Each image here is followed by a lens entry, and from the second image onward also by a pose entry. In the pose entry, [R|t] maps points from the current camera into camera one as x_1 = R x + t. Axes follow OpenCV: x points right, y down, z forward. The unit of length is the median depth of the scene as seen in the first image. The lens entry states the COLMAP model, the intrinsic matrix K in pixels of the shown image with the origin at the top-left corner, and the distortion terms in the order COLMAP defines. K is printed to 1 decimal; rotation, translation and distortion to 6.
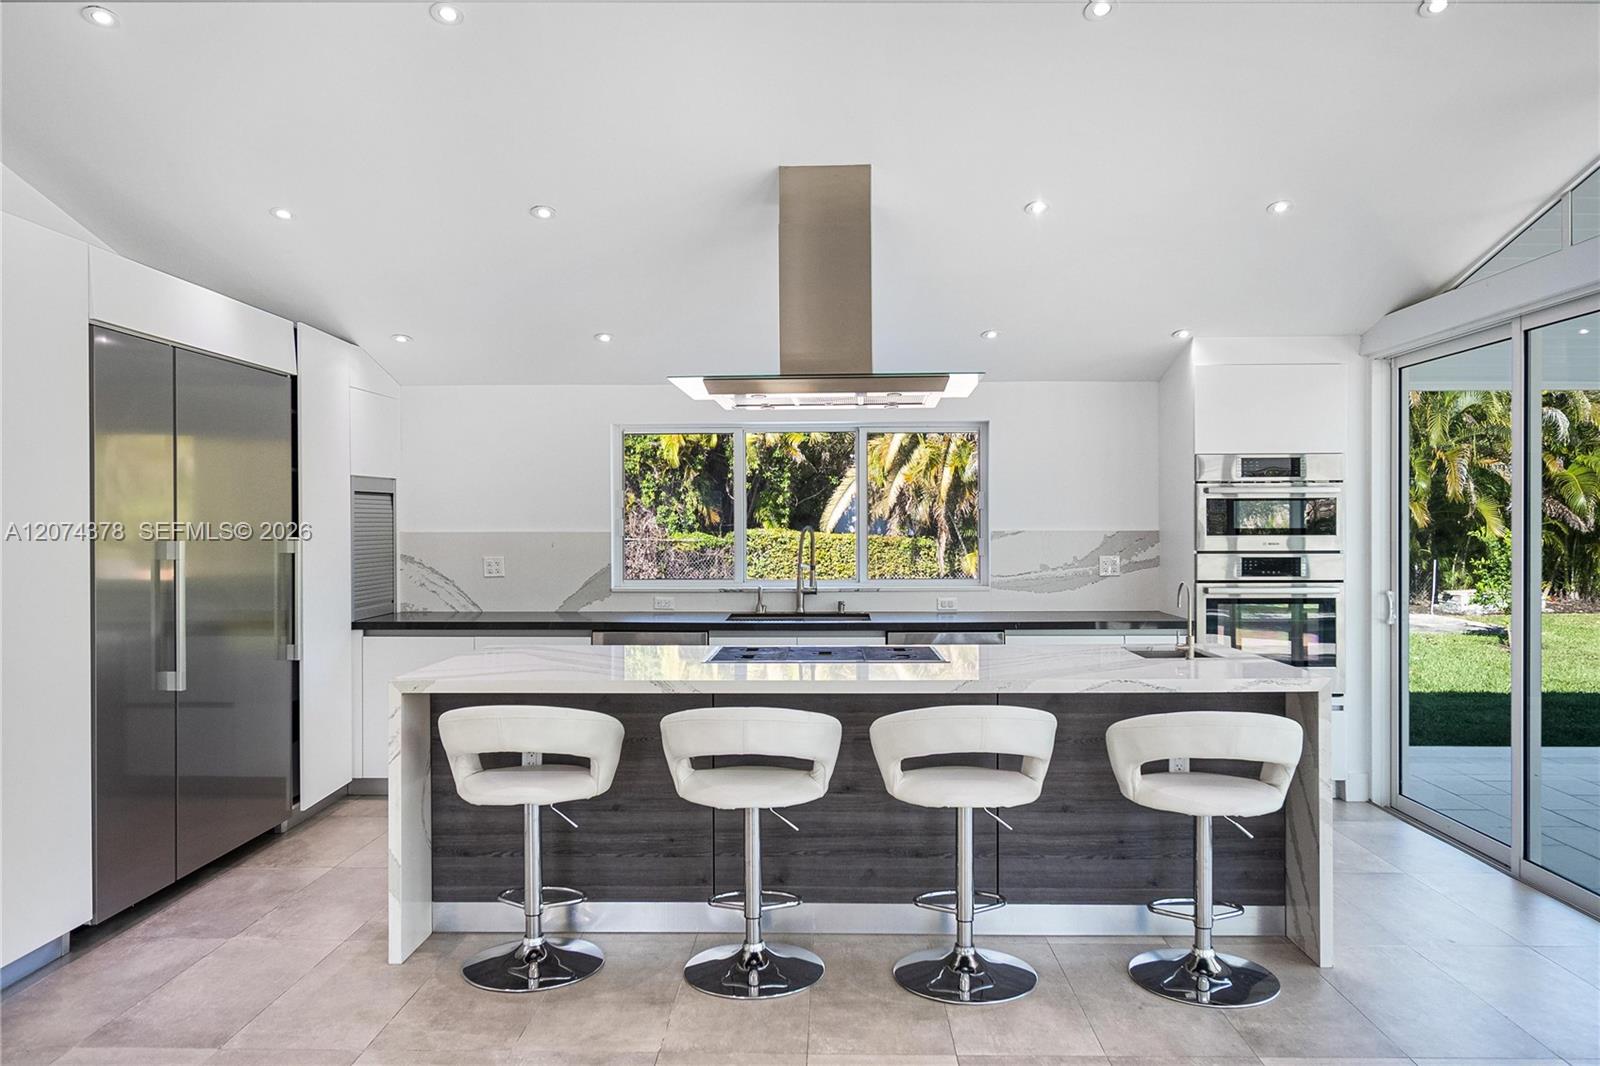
lens RADIAL K [[1129.5, 0, 795.9], [0, 1129.5, 530.3], [0, 0, 1]] dist [0.009463, -0.002800]
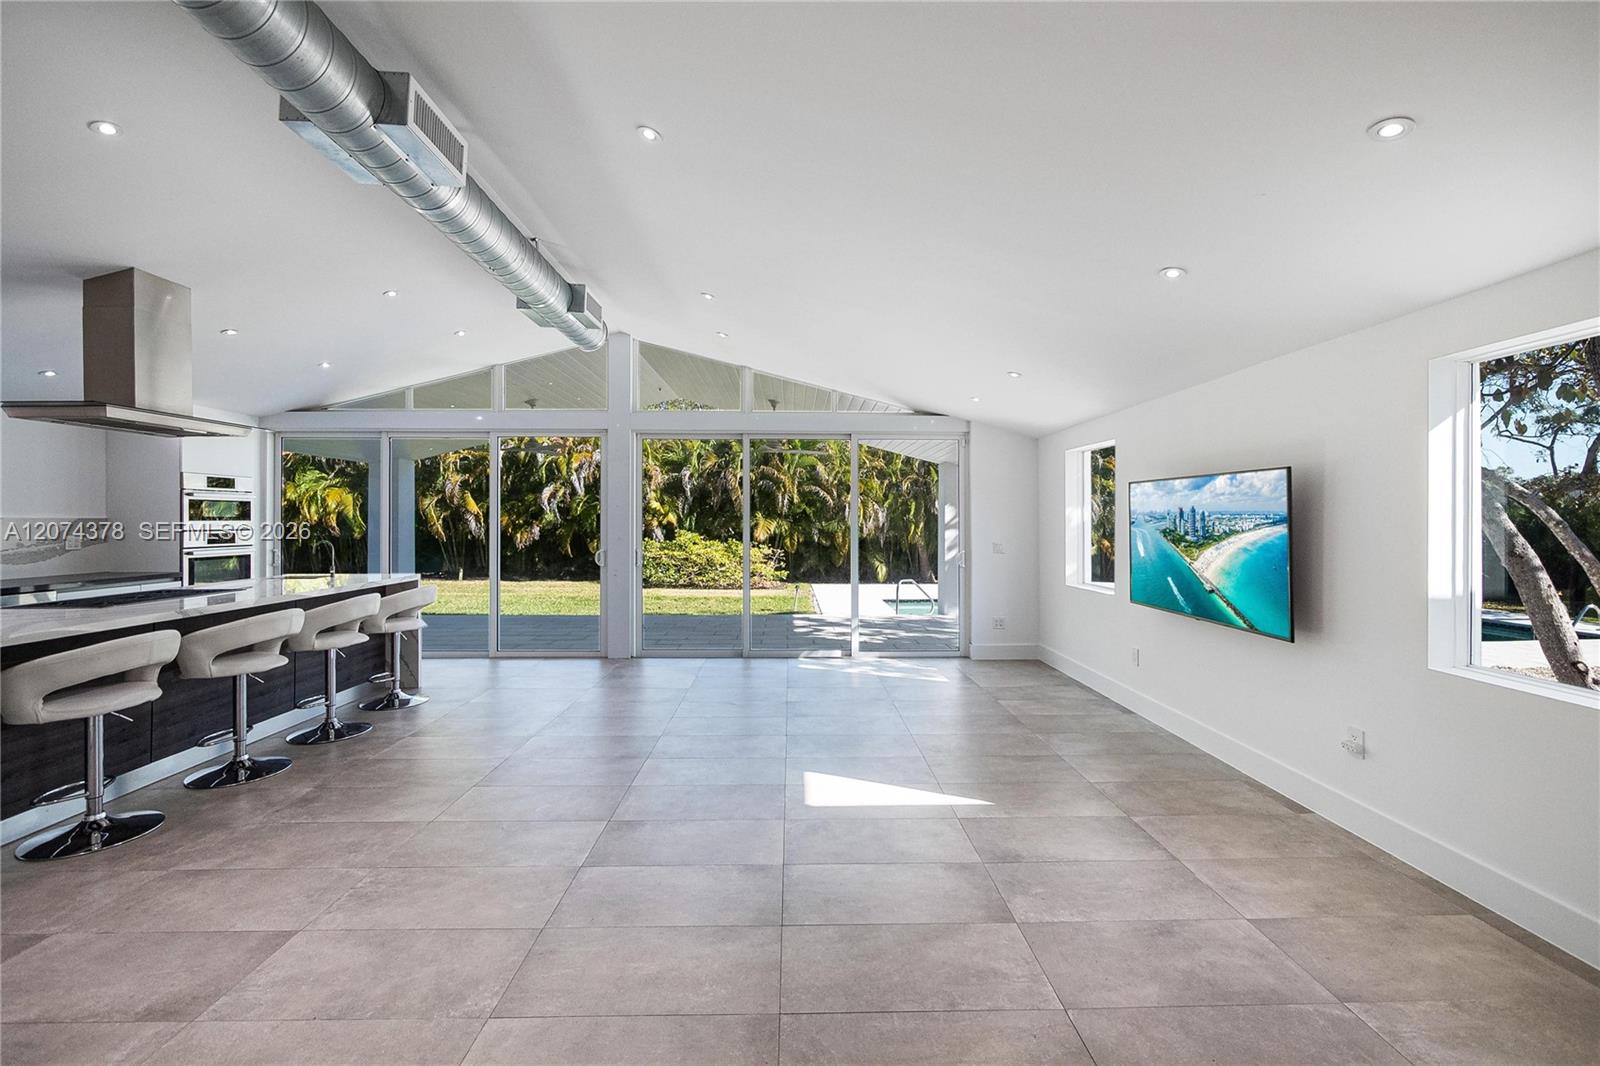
lens RADIAL K [[660.5, 0, 829.4], [0, 660.5, 518.8], [0, 0, 1]] dist [-0.004662, 0.000889]
pose [[-0.070997, 0.004924, 0.997464, -0.683968], [0.004883, 0.999978, -0.004589, 0.010406], [-0.997465, 0.004545, -0.071020, 0.115654]]
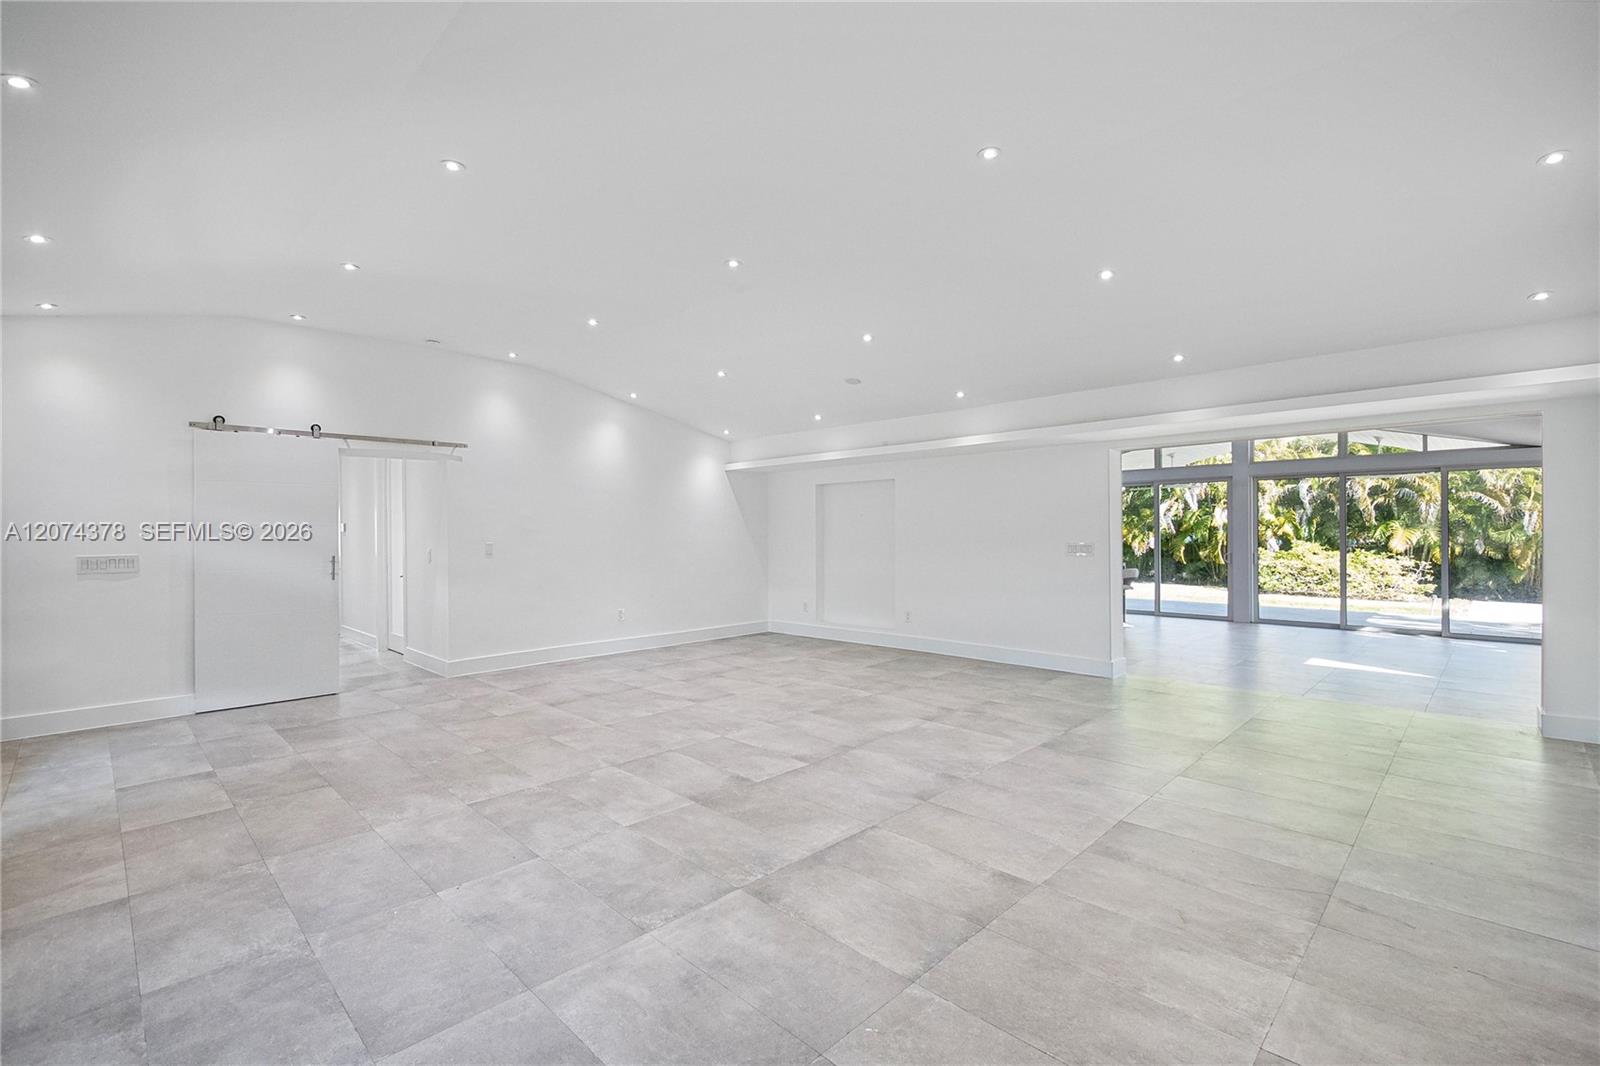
lens RADIAL K [[711.6, 0, 802.0], [0, 711.6, 530.7], [0, 0, 1]] dist [0.002270, -0.002011]
pose [[0.693313, -0.002560, 0.720632, -1.808225], [0.009755, 0.999935, -0.005833, -0.005490], [-0.720570, 0.011073, 0.693294, -0.089625]]
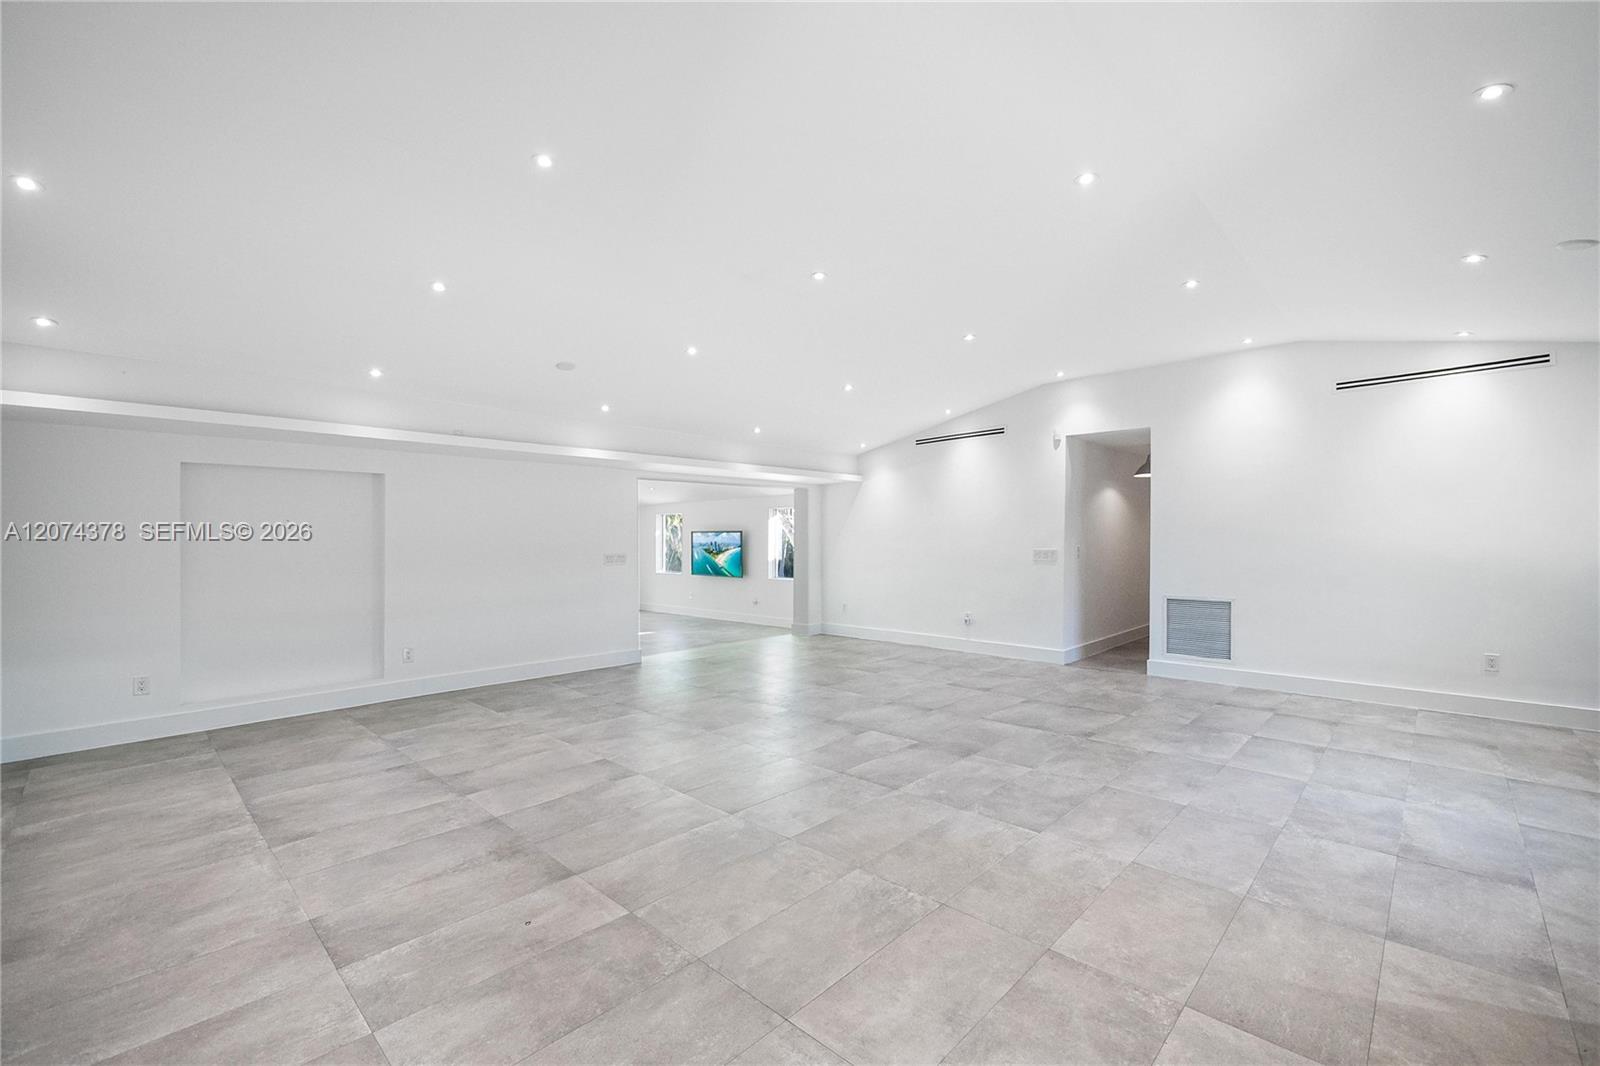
lens RADIAL K [[660.5, 0, 822.1], [0, 660.5, 549.0], [0, 0, 1]] dist [-0.004662, 0.000889]
pose [[-0.739209, -0.005370, 0.673455, -1.793194], [0.009112, 0.999797, 0.017974, -0.015716], [-0.673415, 0.019423, -0.739010, 1.095962]]
